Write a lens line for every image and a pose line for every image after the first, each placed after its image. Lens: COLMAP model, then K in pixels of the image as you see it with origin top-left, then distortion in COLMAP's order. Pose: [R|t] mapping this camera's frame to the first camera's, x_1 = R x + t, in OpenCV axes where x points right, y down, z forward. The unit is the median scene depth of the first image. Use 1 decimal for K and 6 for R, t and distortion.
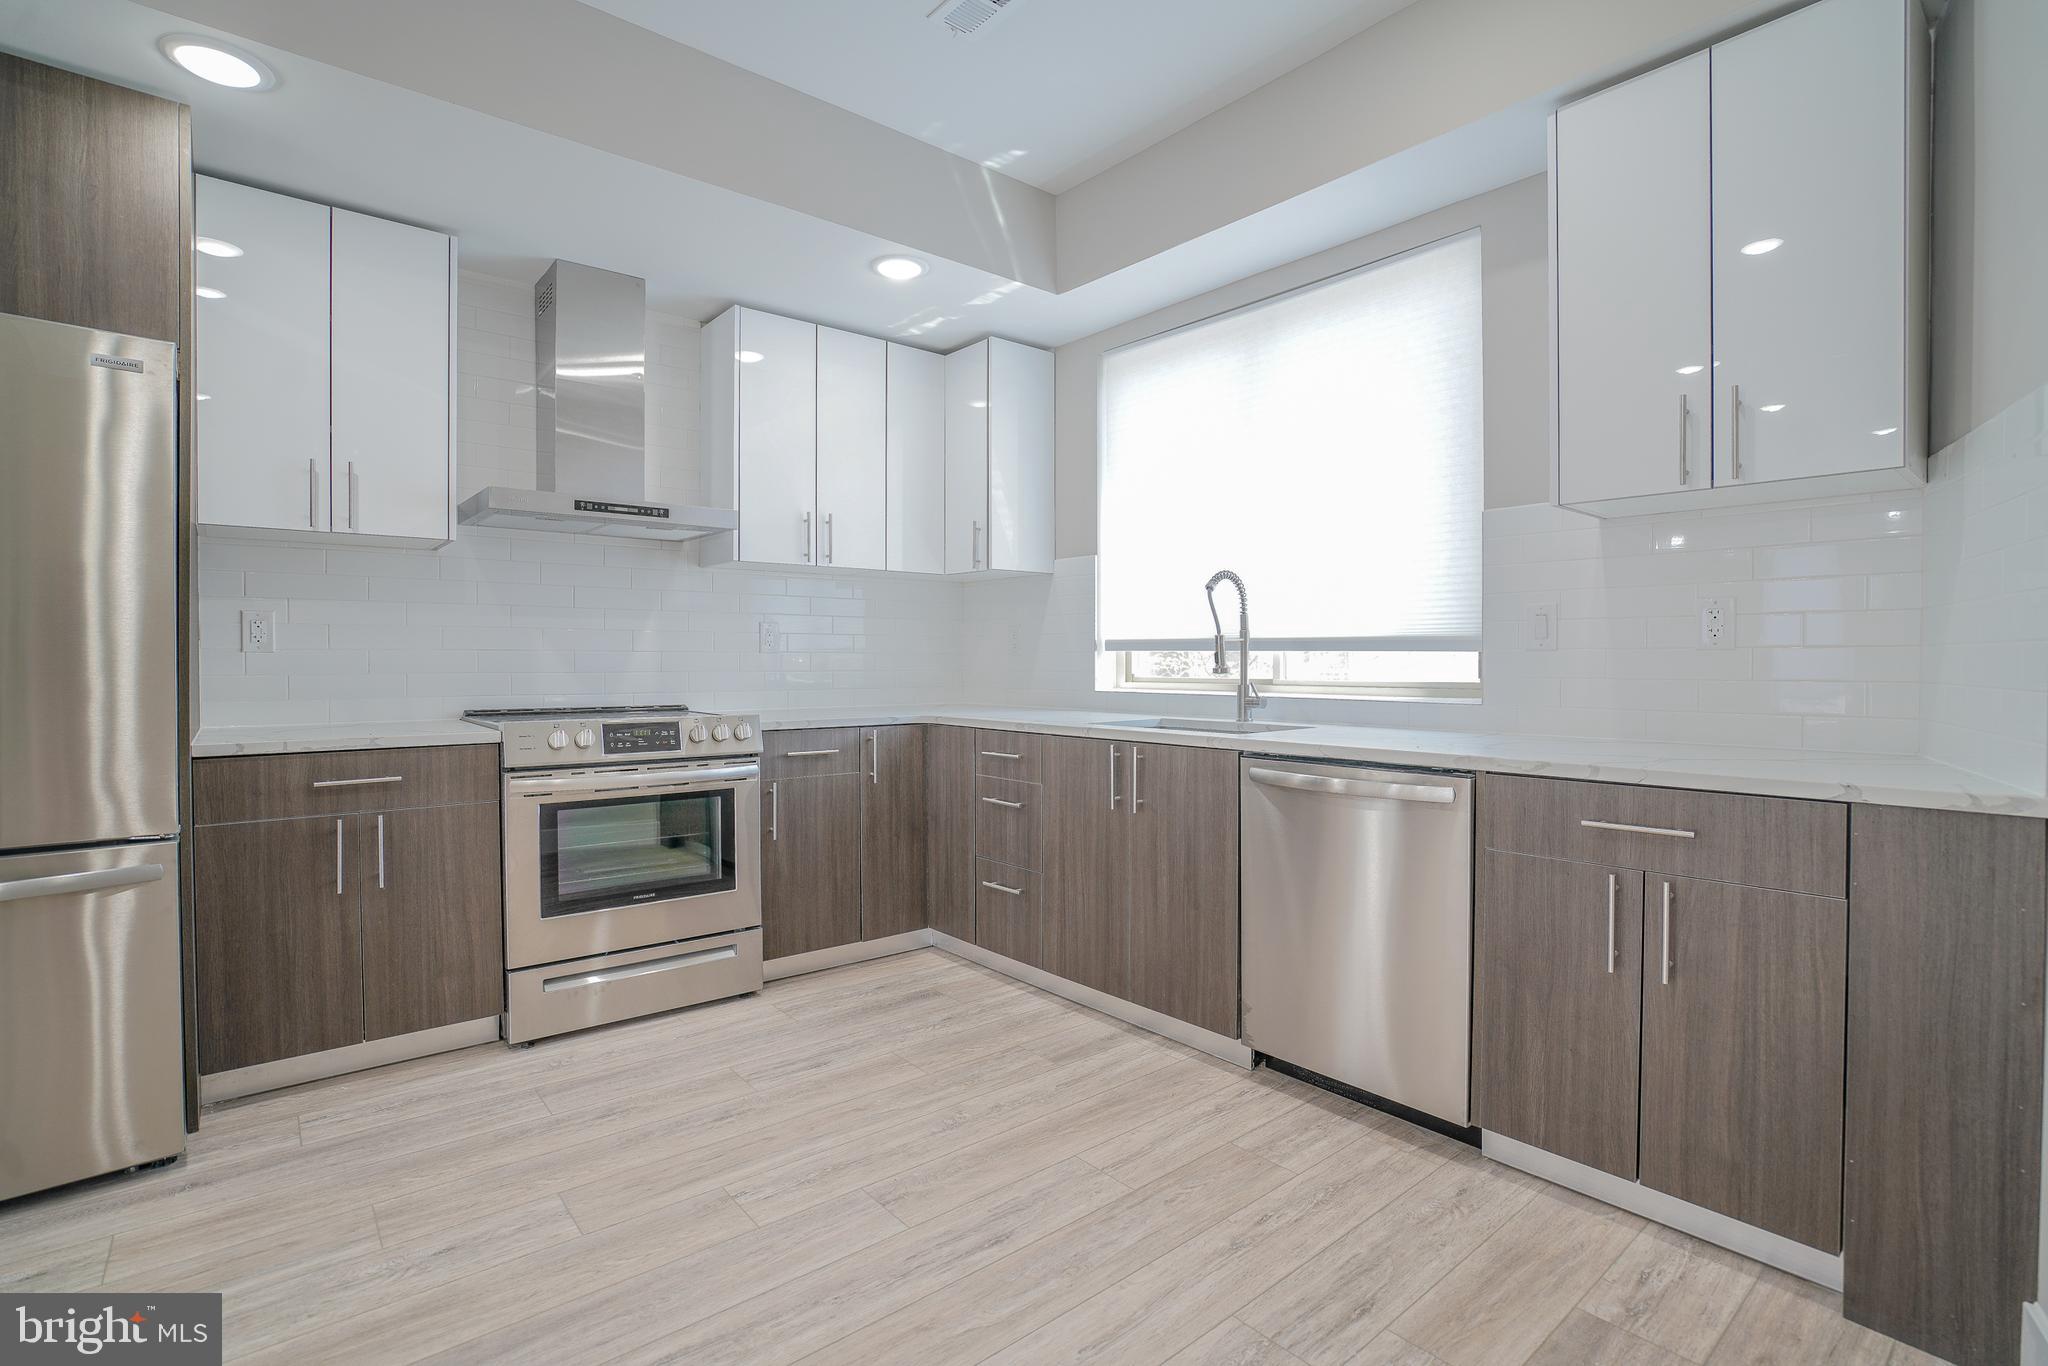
lens RADIAL K [[944.5, 0, 1022.8], [0, 944.5, 671.6], [0, 0, 1]] dist [-0.061934, 0.025619]
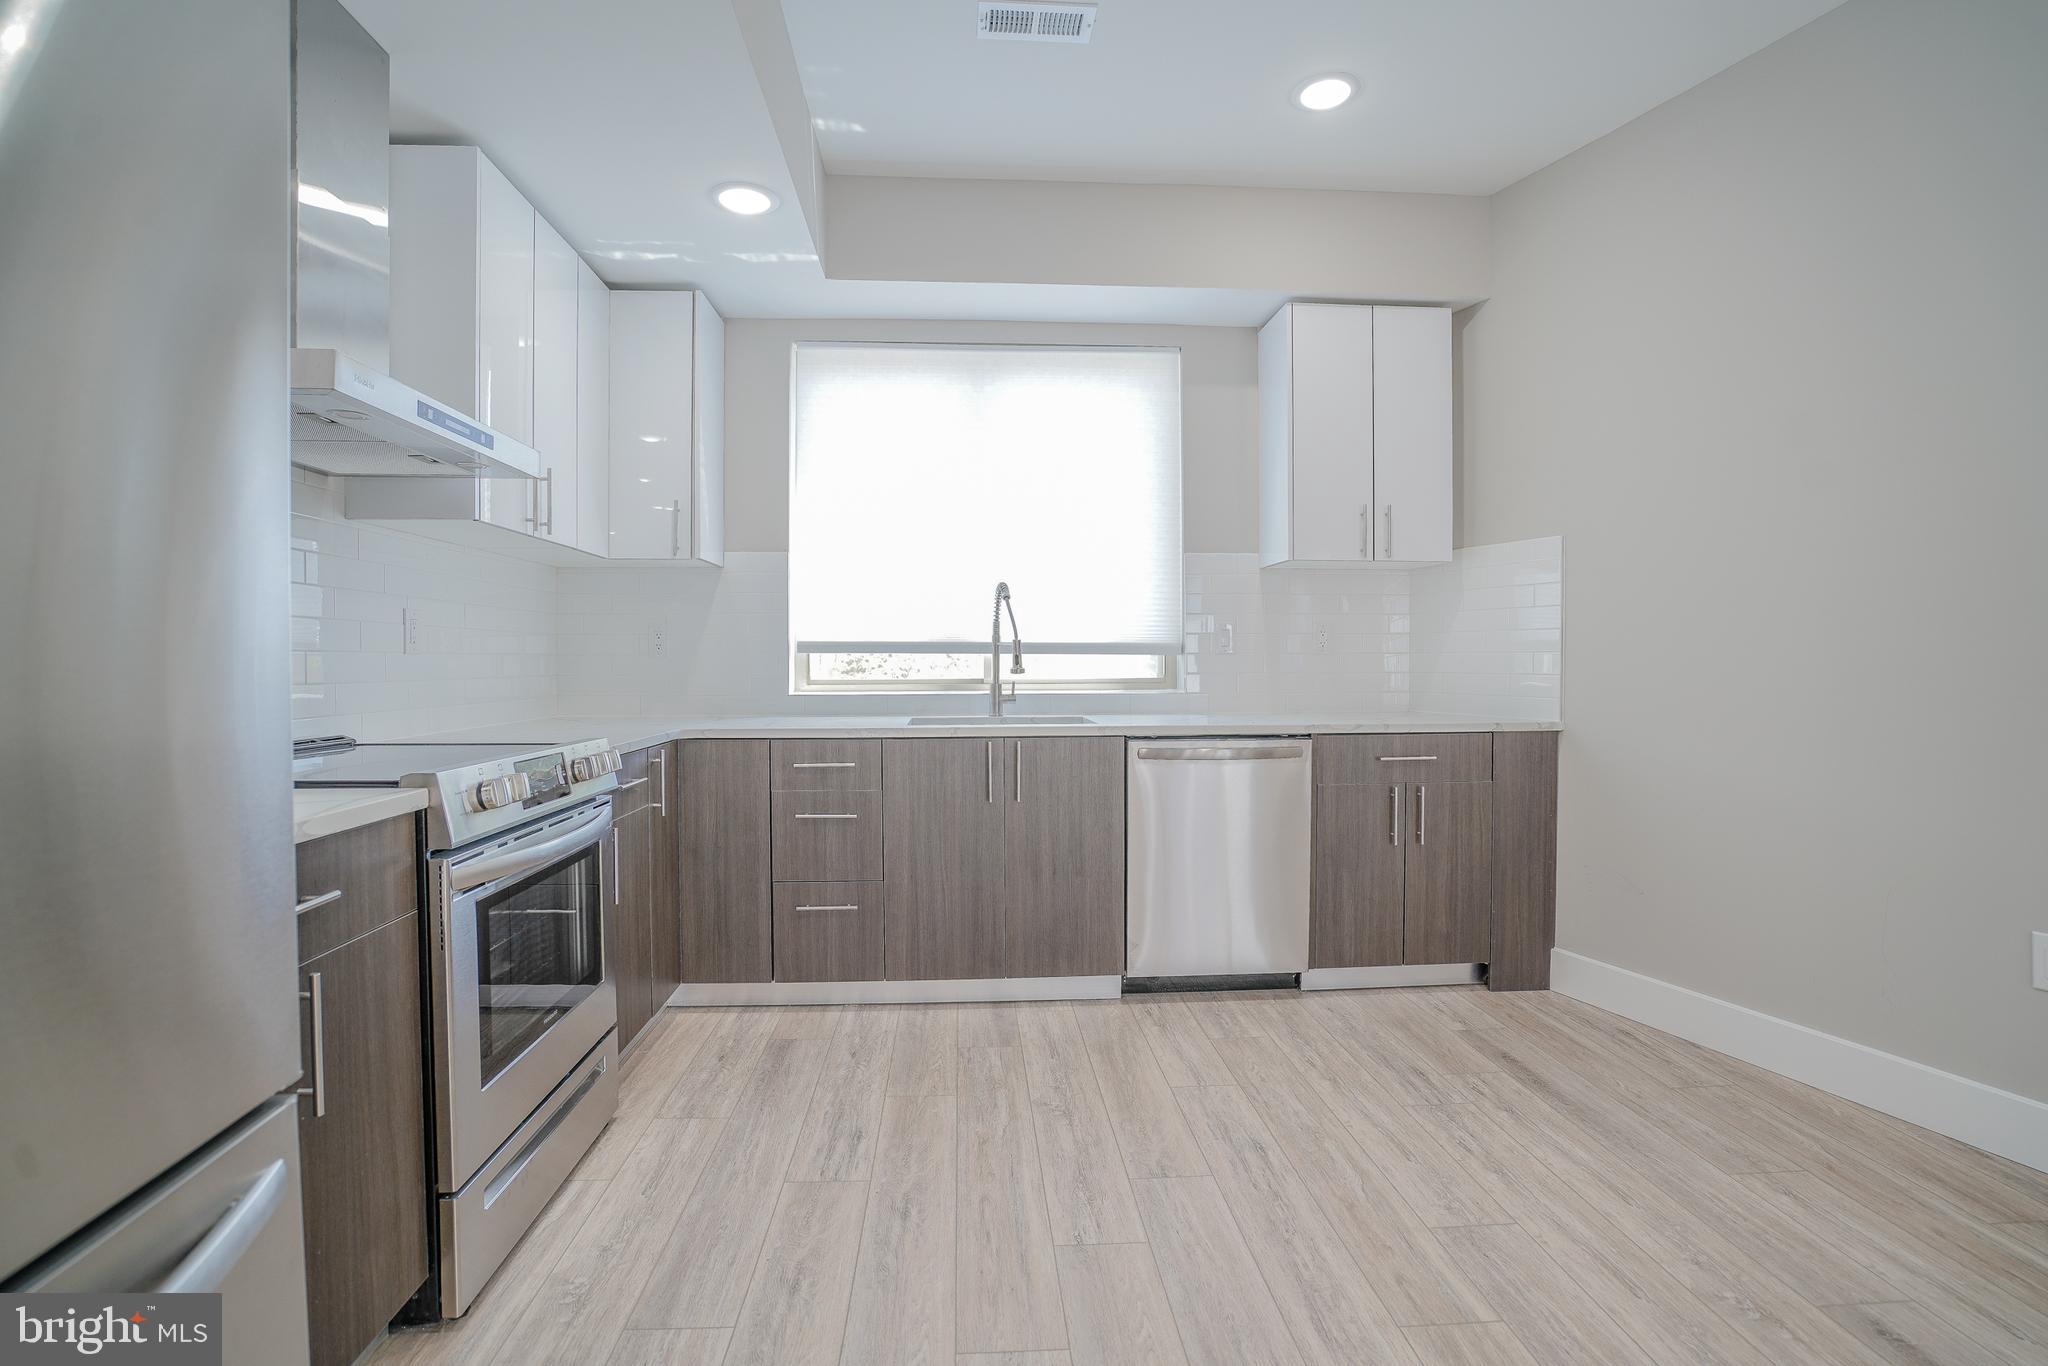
lens RADIAL K [[961.8, 0, 993.1], [0, 961.8, 671.6], [0, 0, 1]] dist [-0.060305, 0.027731]
pose [[0.602385, -0.011158, 0.798128, -0.721502], [0.012613, 0.999911, 0.004460, -0.005931], [-0.798106, 0.007380, 0.602472, 0.321550]]
